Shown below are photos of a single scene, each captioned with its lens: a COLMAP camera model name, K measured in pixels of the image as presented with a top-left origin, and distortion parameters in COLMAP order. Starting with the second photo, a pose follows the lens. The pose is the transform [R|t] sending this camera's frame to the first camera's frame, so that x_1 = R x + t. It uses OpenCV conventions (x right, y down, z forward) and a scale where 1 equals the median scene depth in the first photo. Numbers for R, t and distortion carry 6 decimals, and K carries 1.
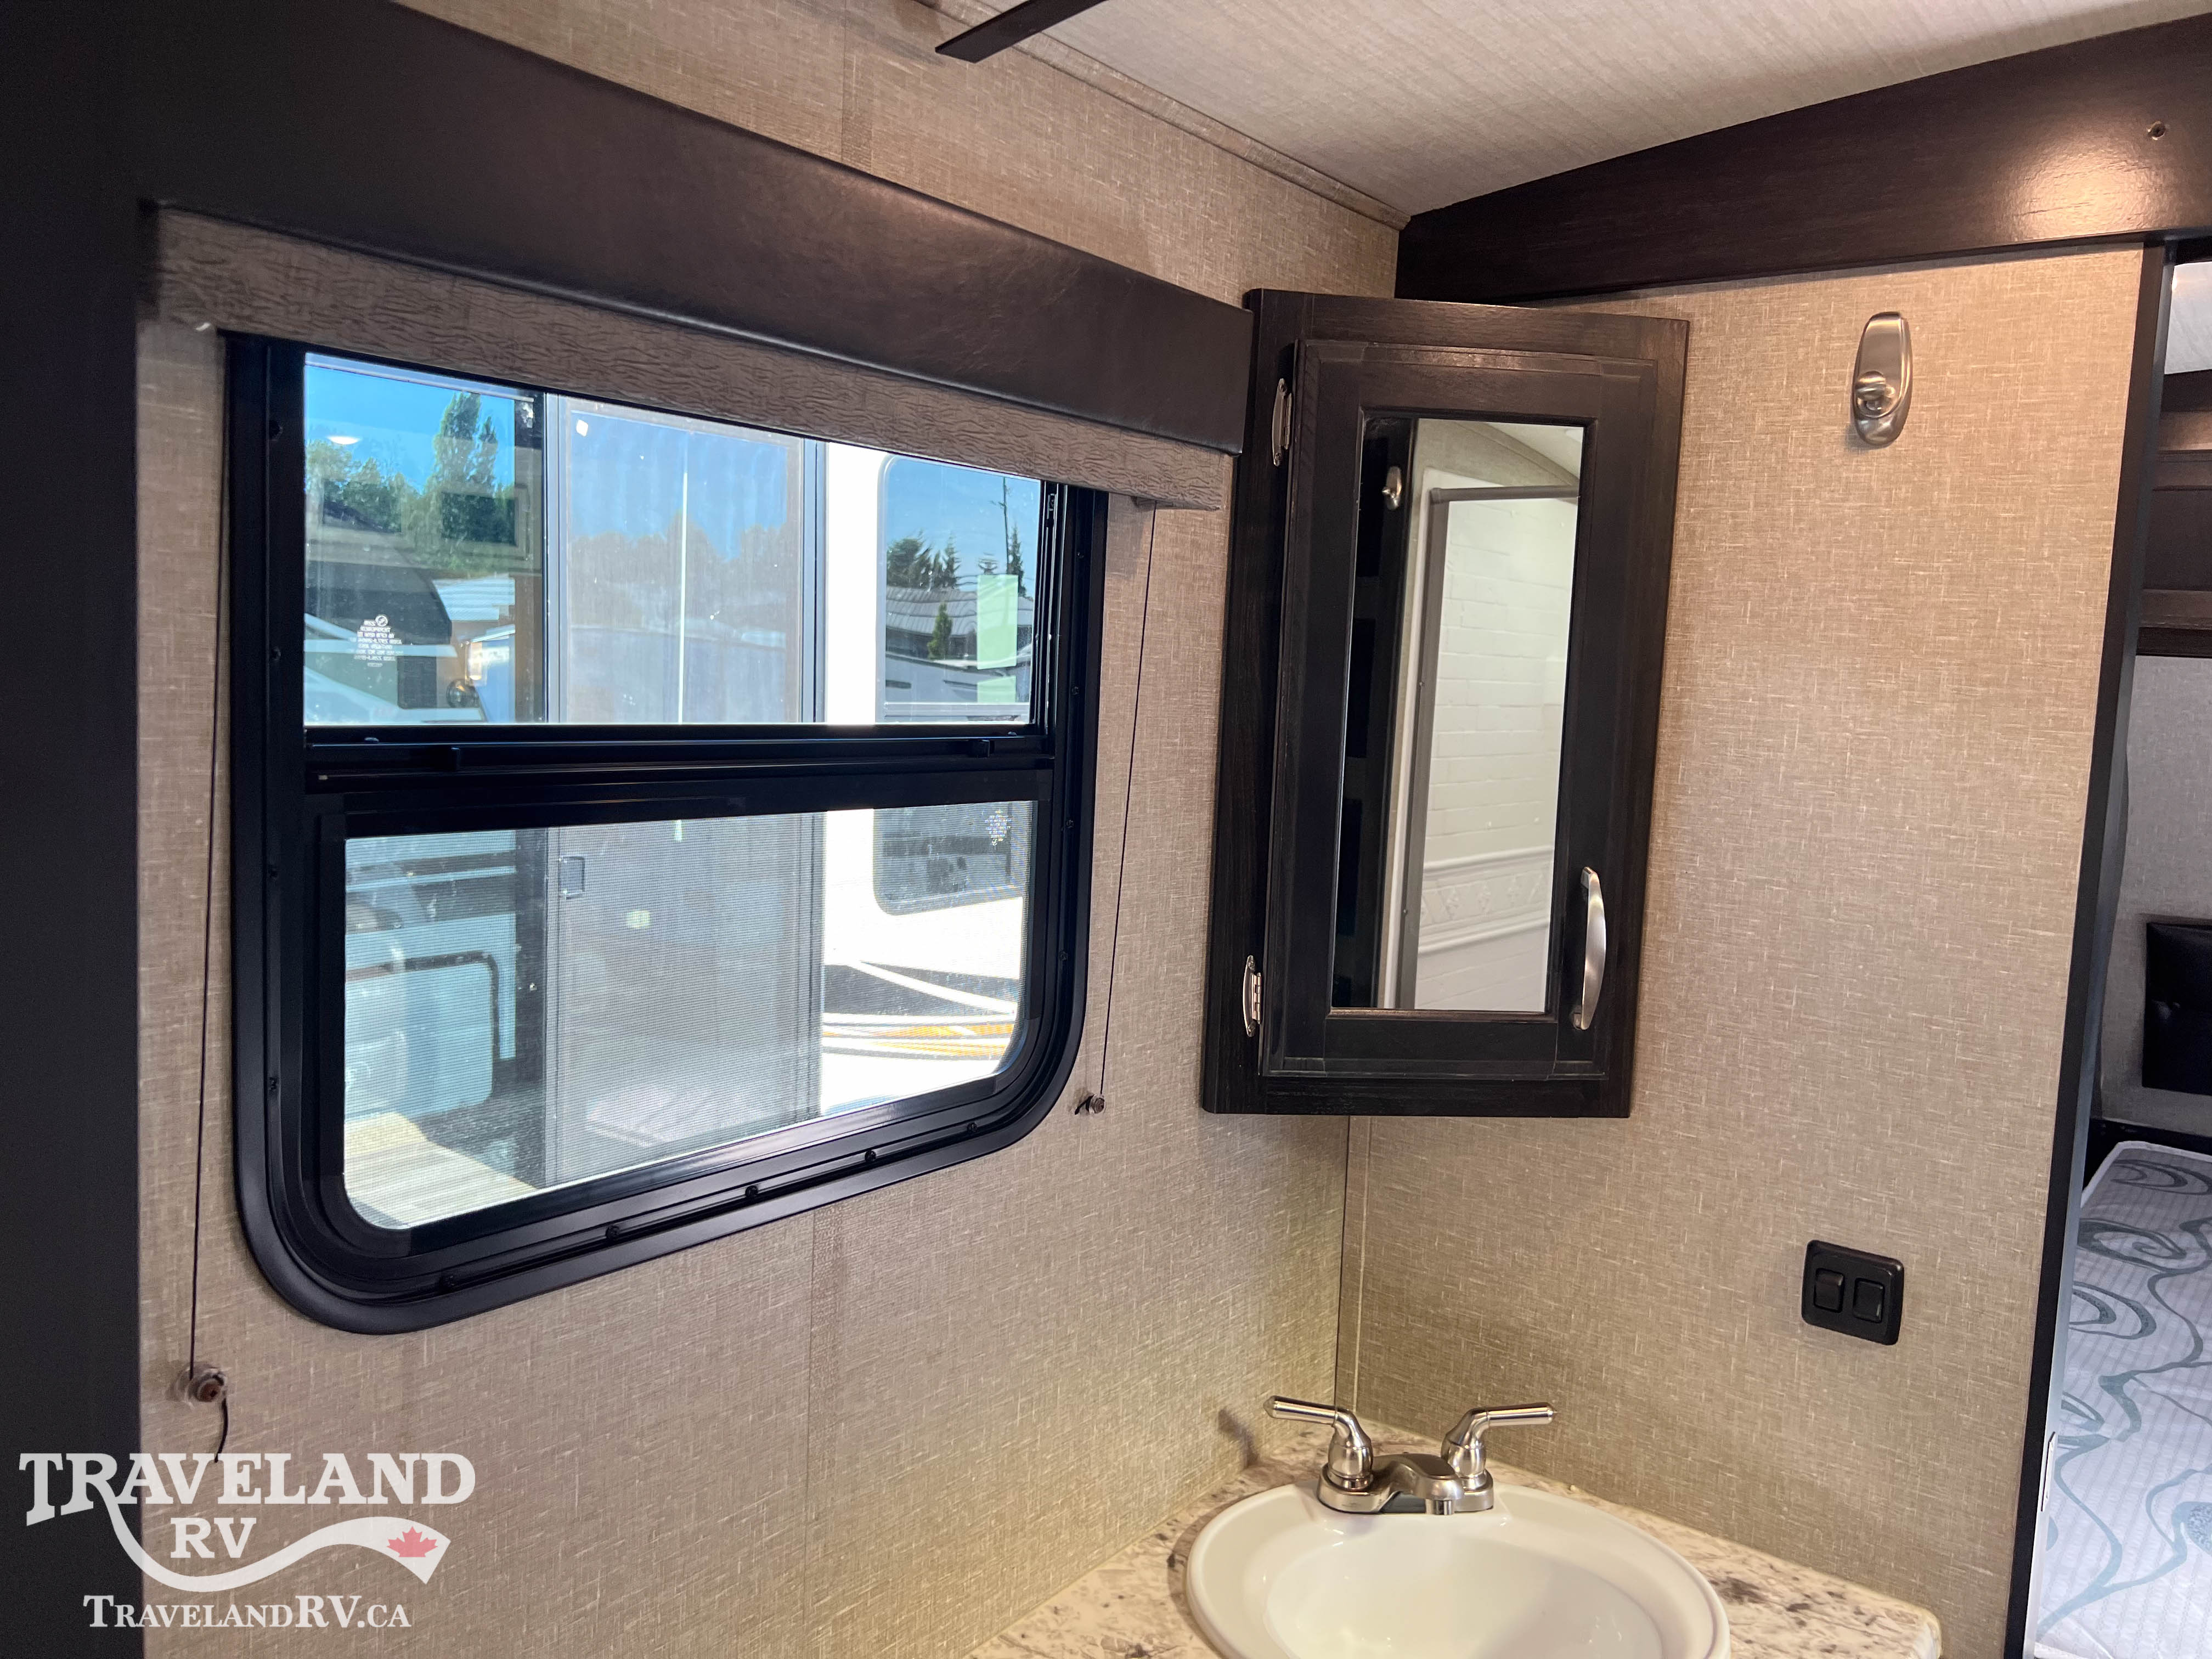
lens RADIAL K [[1699.4, 0, 1110.7], [0, 1699.4, 821.4], [0, 0, 1]] dist [0.063232, -0.079030]
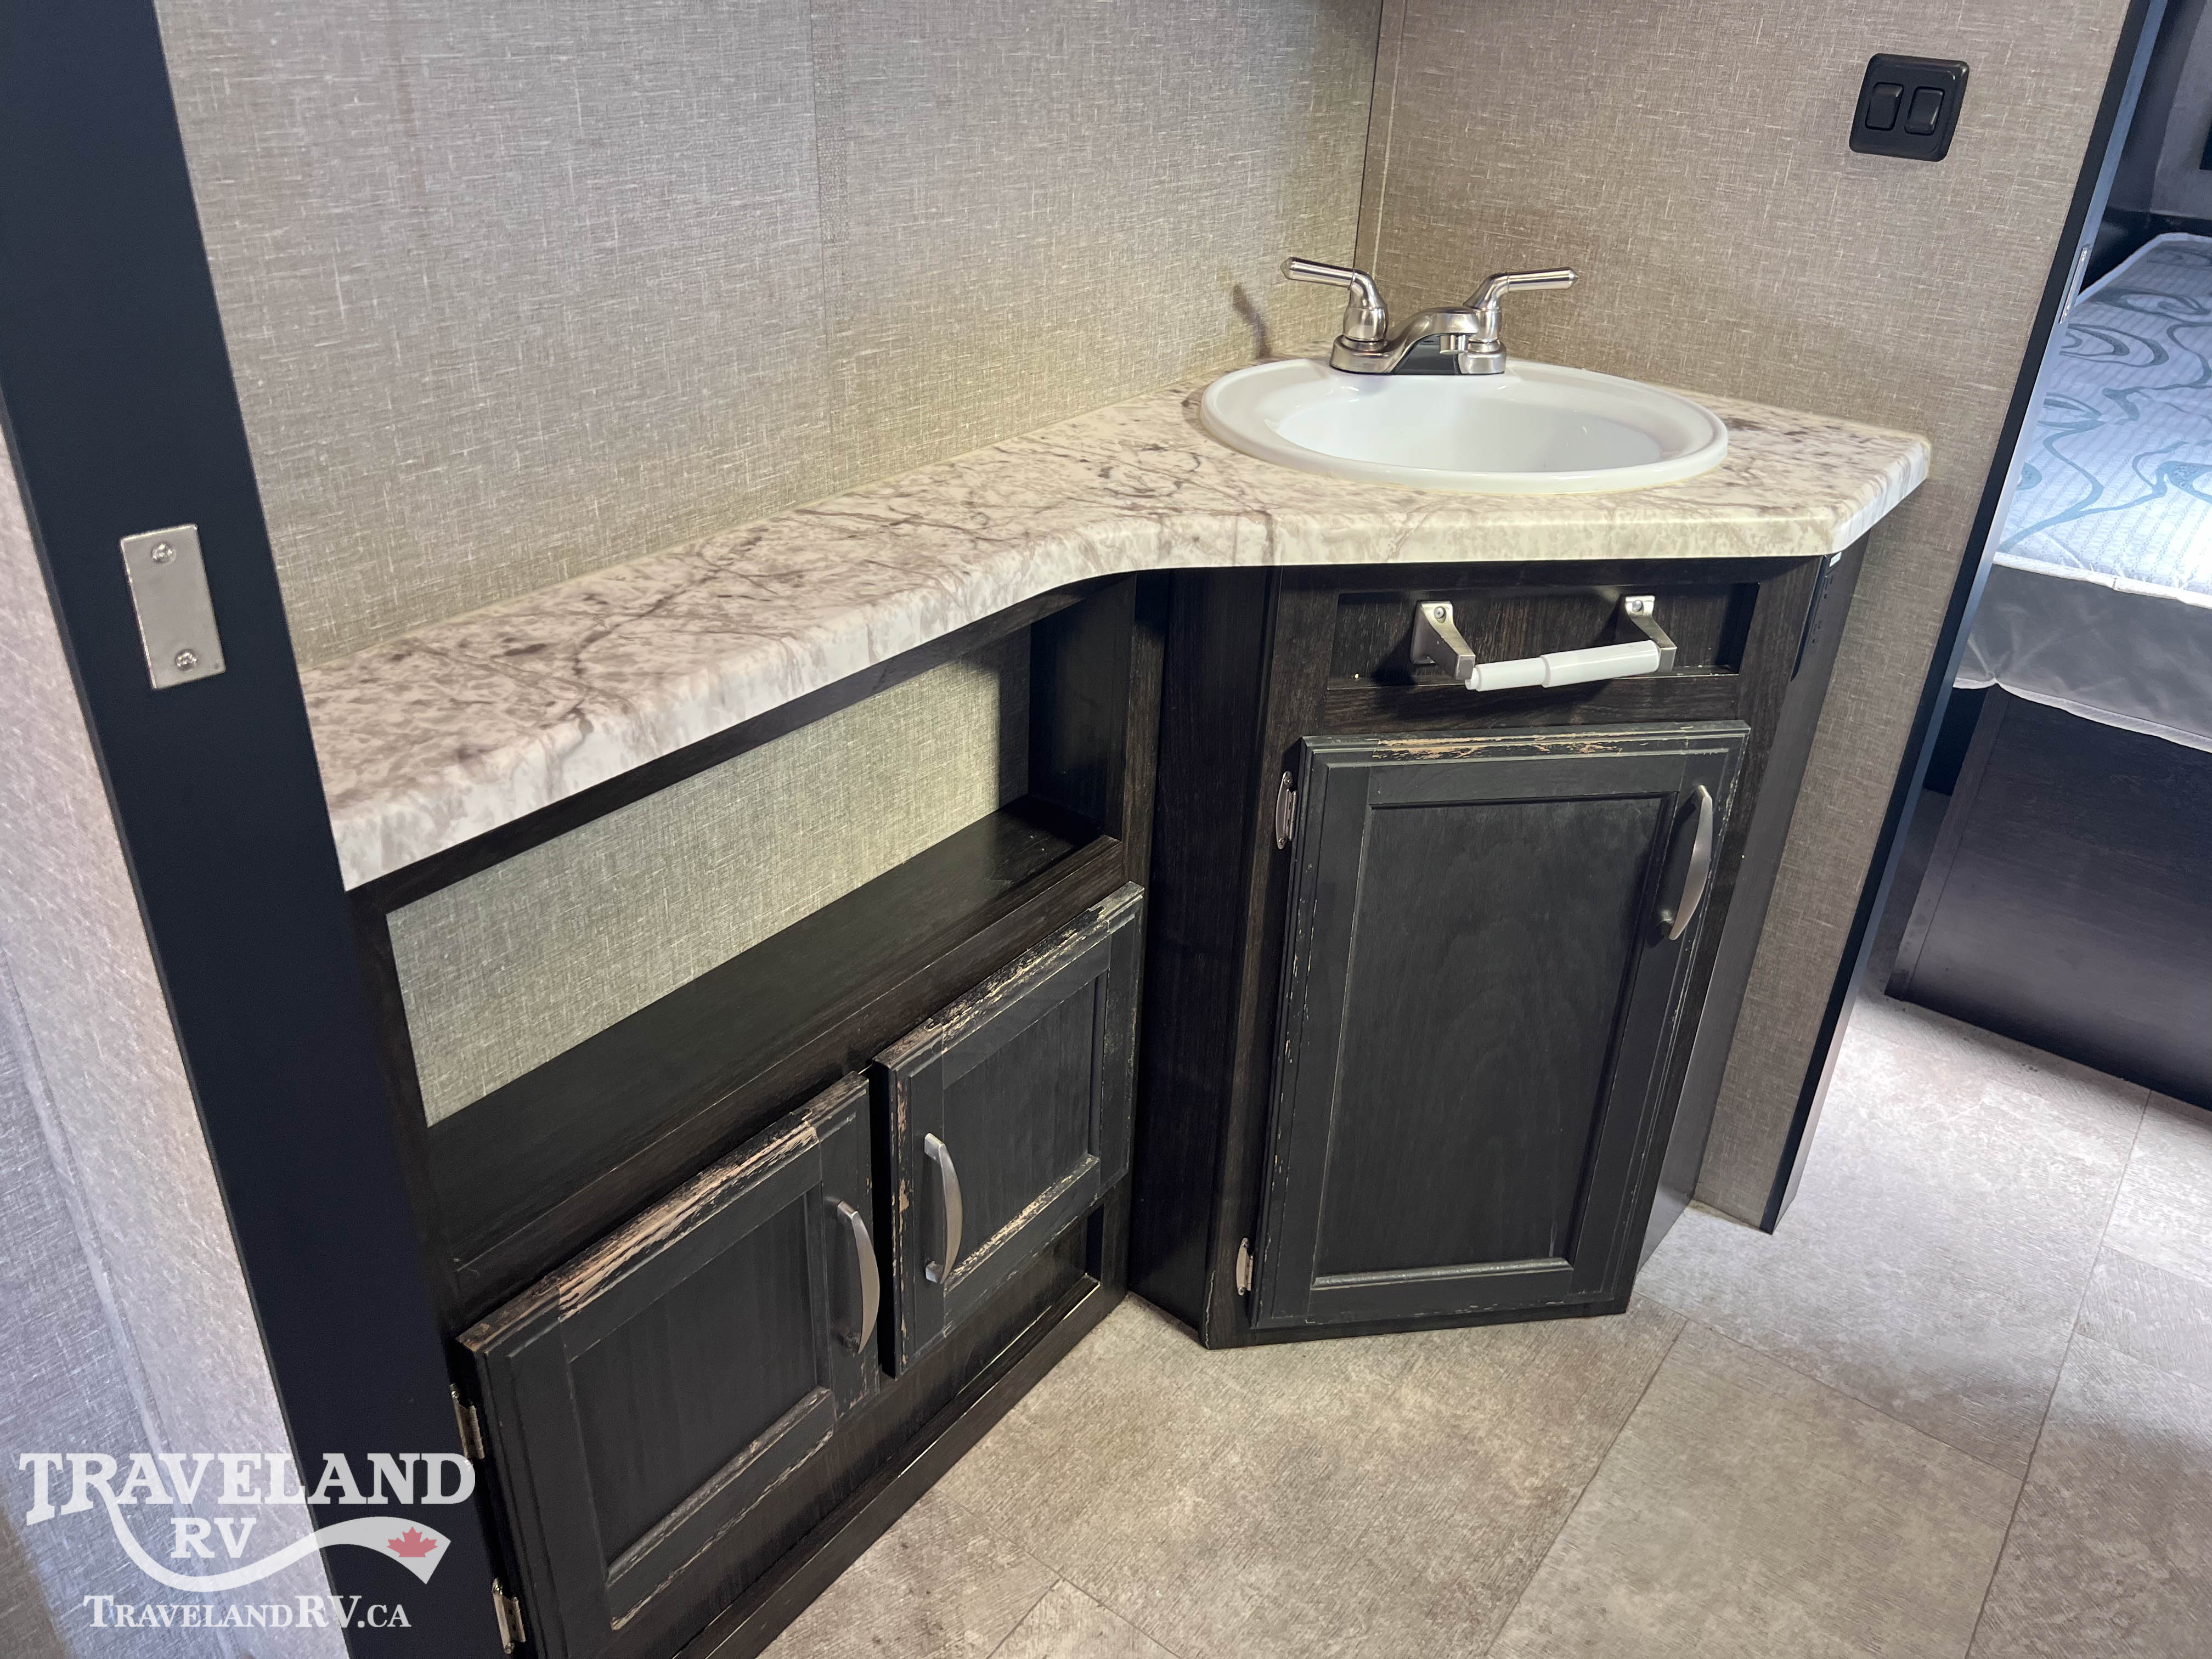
lens RADIAL K [[1699.4, 0, 1110.7], [0, 1699.4, 821.4], [0, 0, 1]] dist [0.063232, -0.079030]
pose [[0.999985, -0.005065, 0.001870, -0.011518], [0.003857, 0.912464, 0.409139, 0.231476], [-0.003778, -0.409126, 0.912470, -0.025125]]
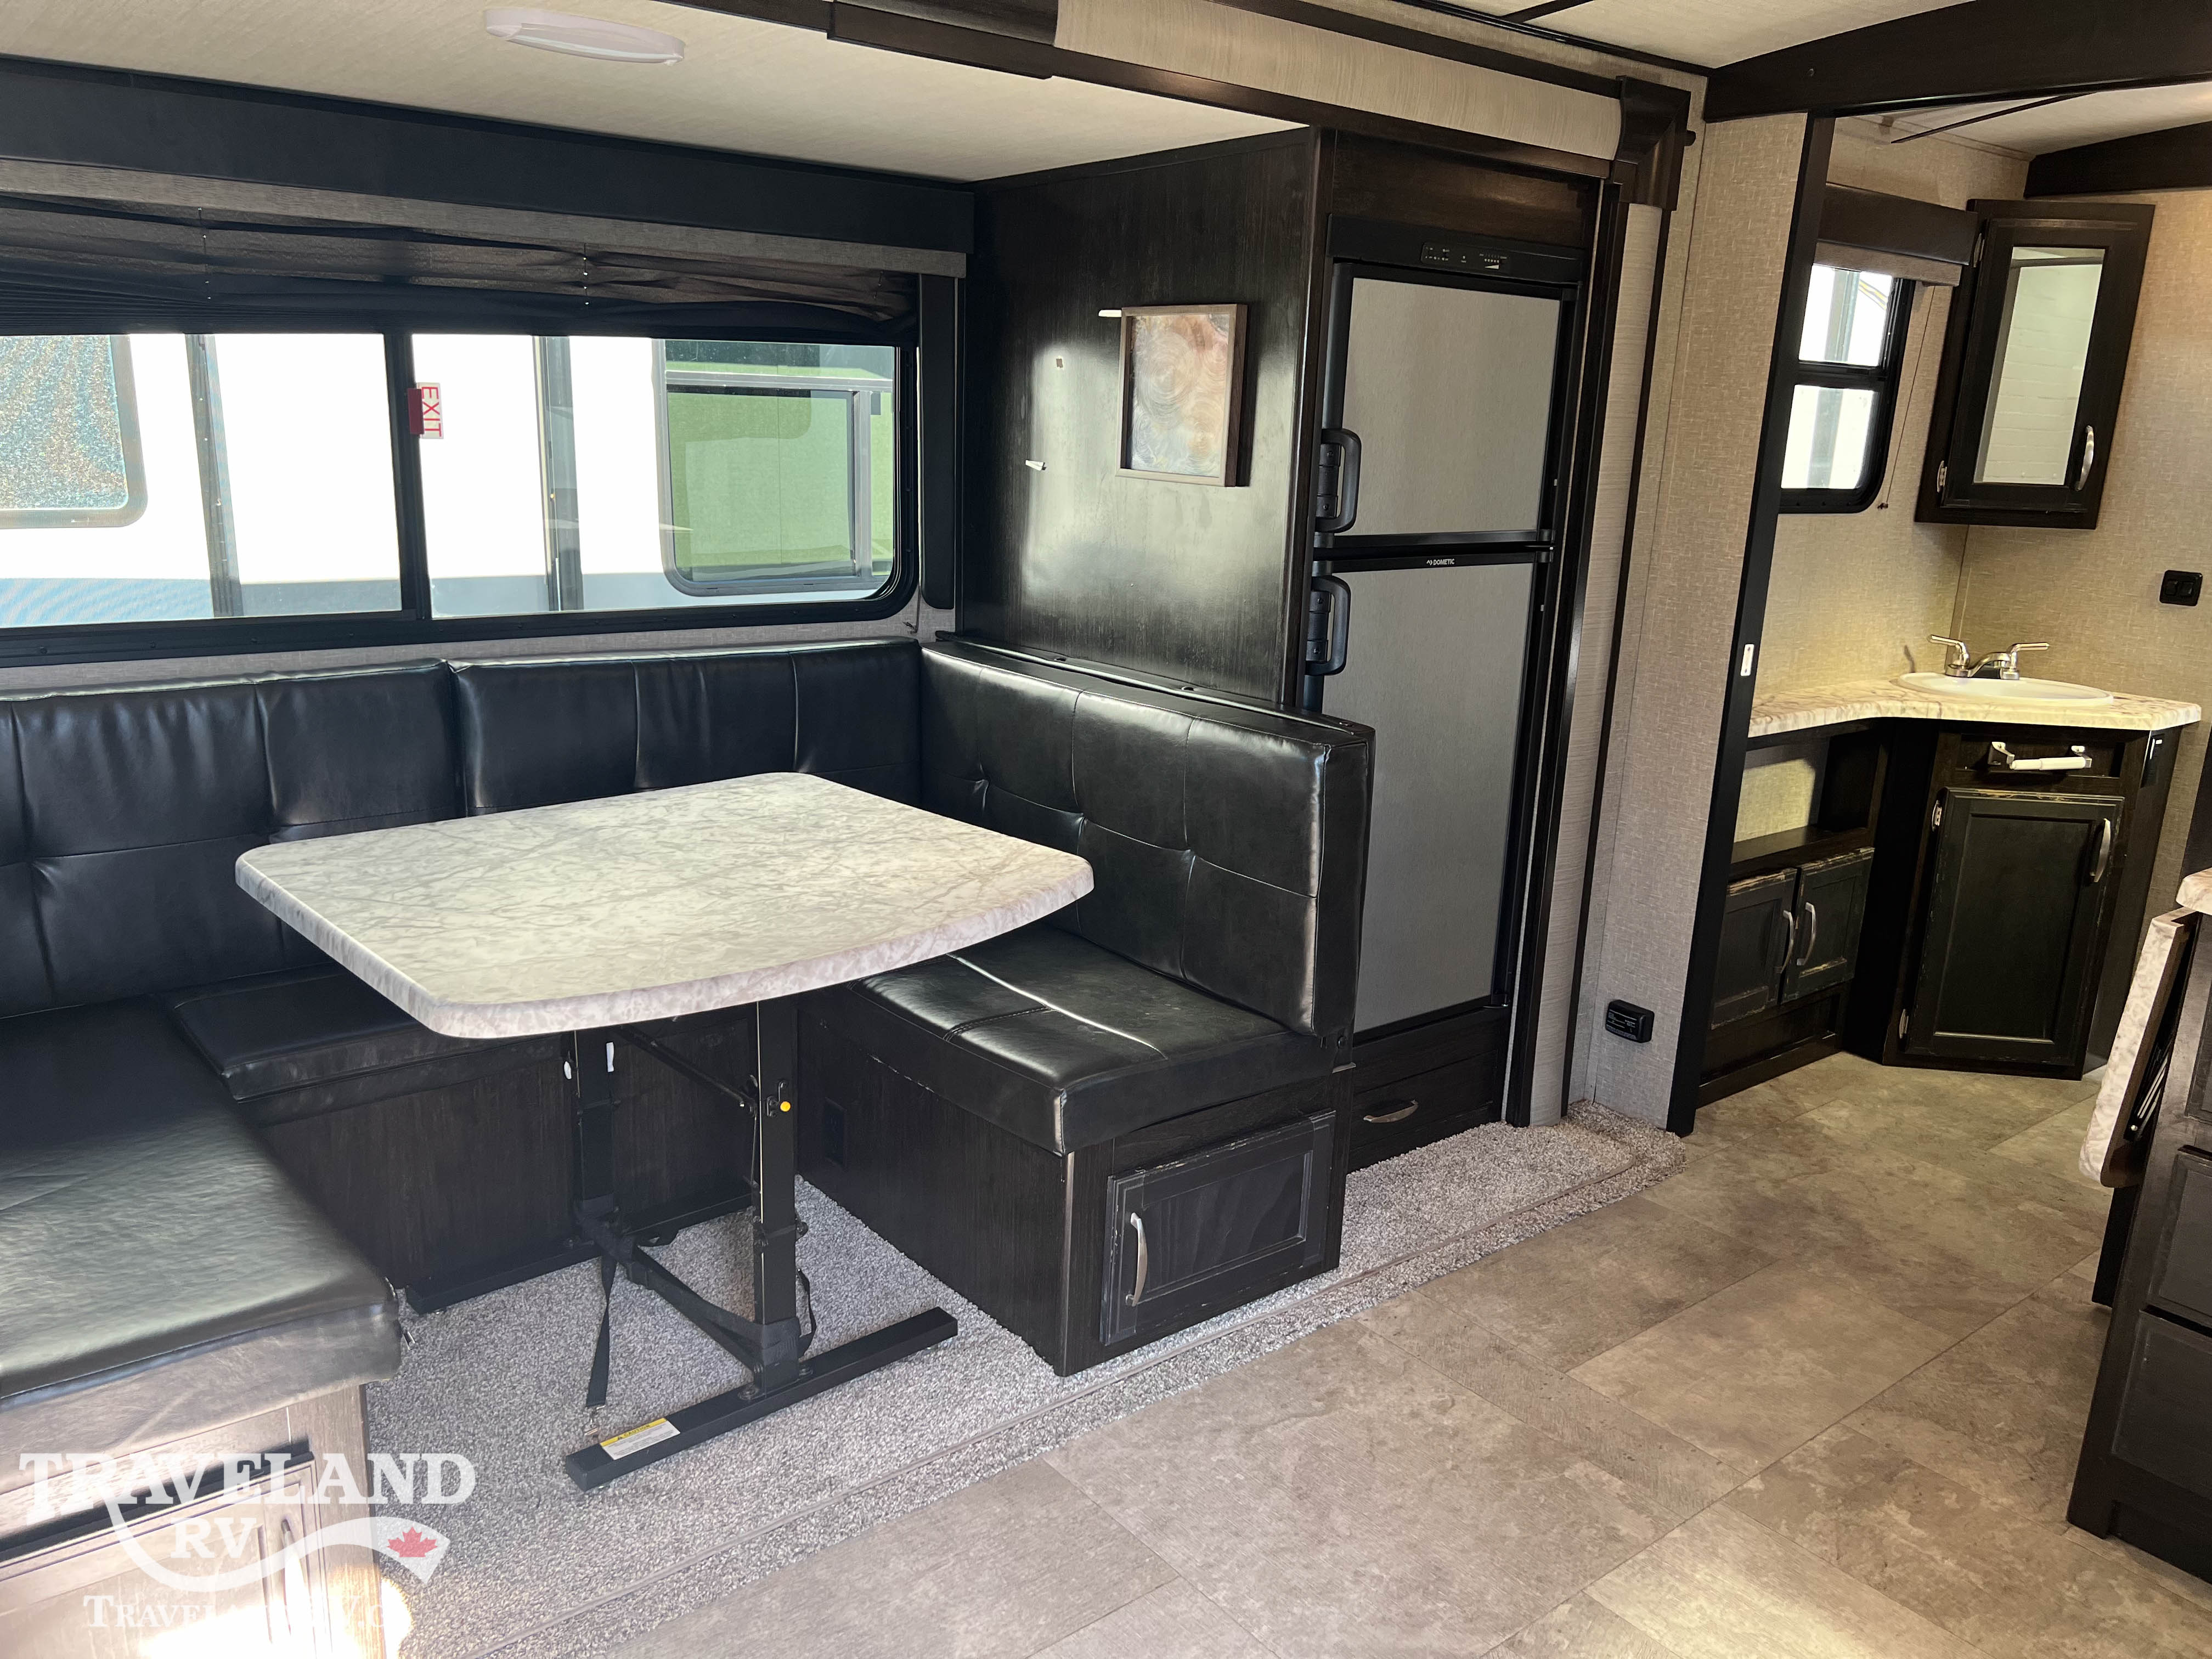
lens RADIAL K [[1671.1, 0, 1106.0], [0, 1671.1, 829.5], [0, 0, 1]] dist [0.061961, -0.067777]
pose [[0.968867, 0.056409, -0.241072, -0.496066], [-0.018110, 0.987237, 0.158224, 0.245541], [0.246920, -0.148932, 0.957523, -1.865785]]
